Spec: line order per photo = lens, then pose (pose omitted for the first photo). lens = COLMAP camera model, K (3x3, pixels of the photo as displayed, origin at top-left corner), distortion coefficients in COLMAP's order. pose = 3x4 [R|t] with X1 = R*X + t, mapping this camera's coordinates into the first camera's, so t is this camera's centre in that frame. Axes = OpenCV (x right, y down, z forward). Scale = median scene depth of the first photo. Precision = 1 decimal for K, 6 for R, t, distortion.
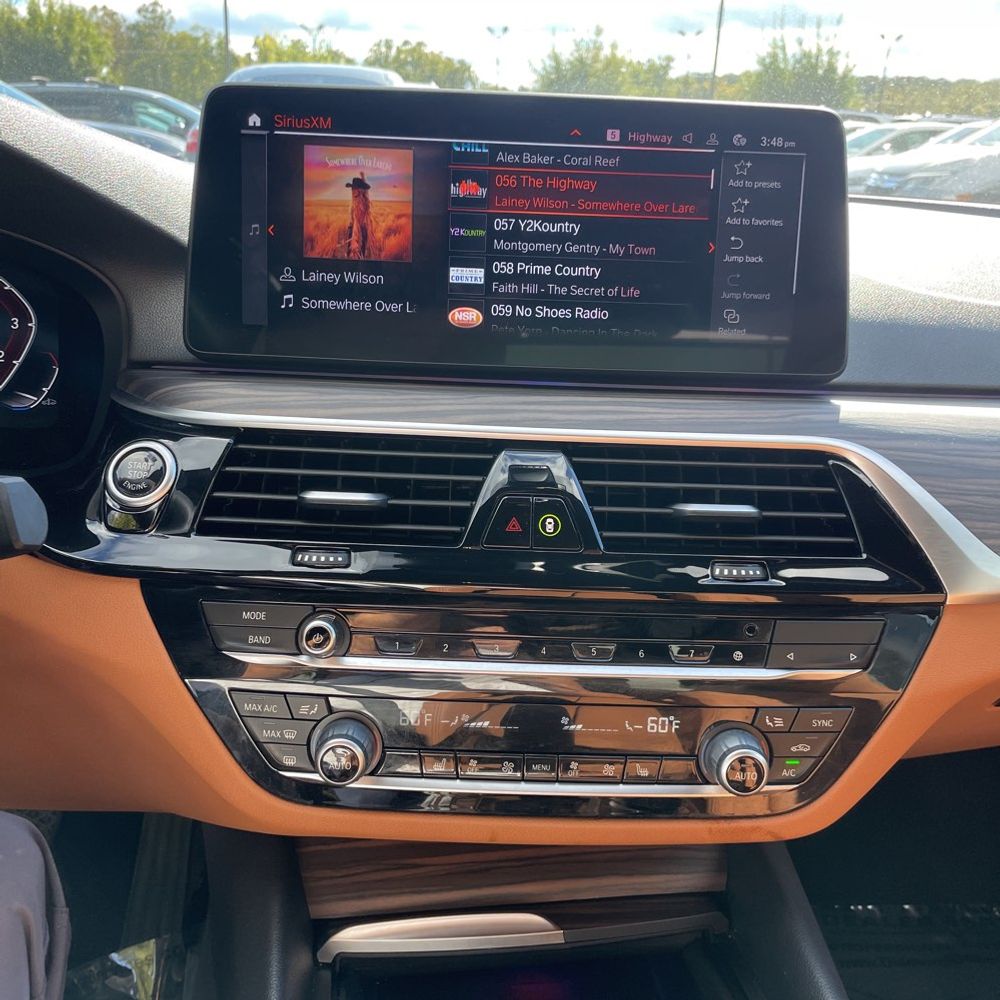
lens RADIAL K [[1068.2, 0, 506.4], [0, 1068.2, 508.1], [0, 0, 1]] dist [0.051017, 0.000000]
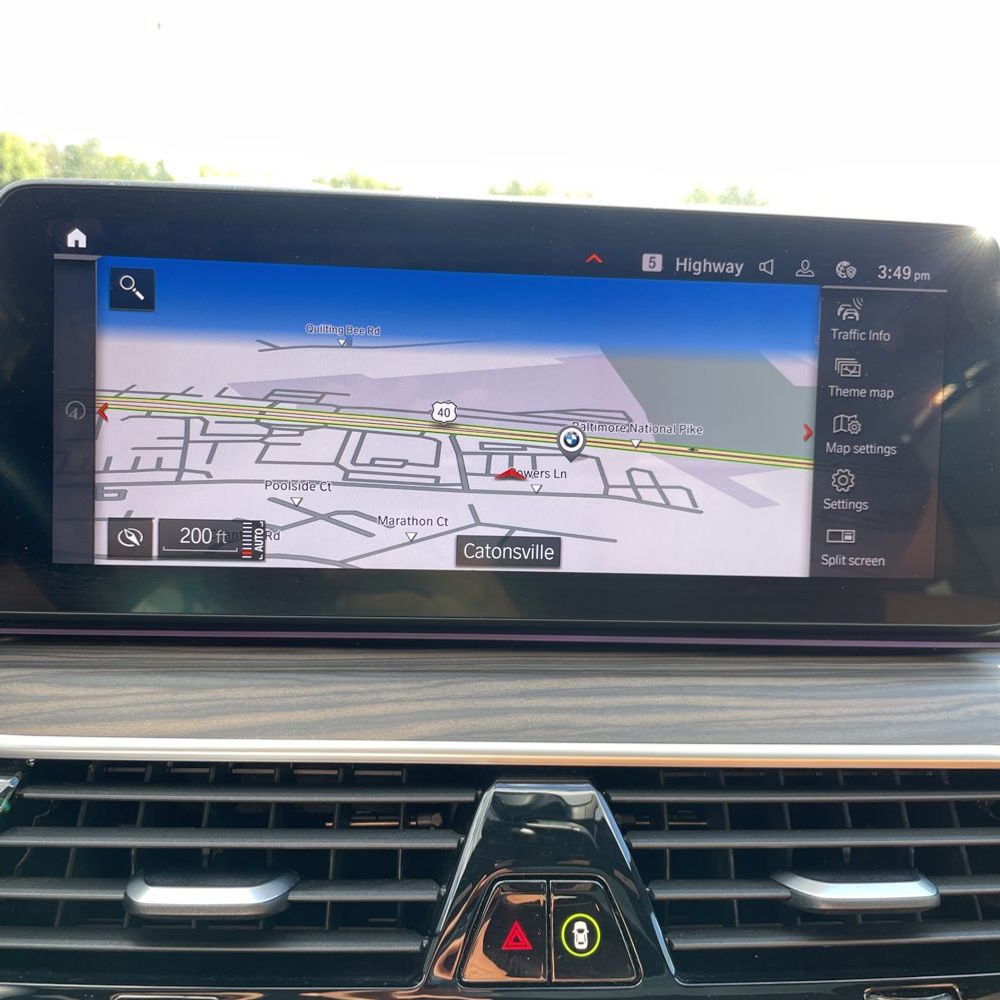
lens RADIAL K [[1068.2, 0, 506.5], [0, 1068.2, 501.7], [0, 0, 1]] dist [0.051017, 0.000000]
pose [[0.998210, -0.012236, 0.058533, -0.026941], [0.018259, 0.994462, -0.103494, -0.144050], [-0.056943, 0.104378, 0.992906, 0.395364]]
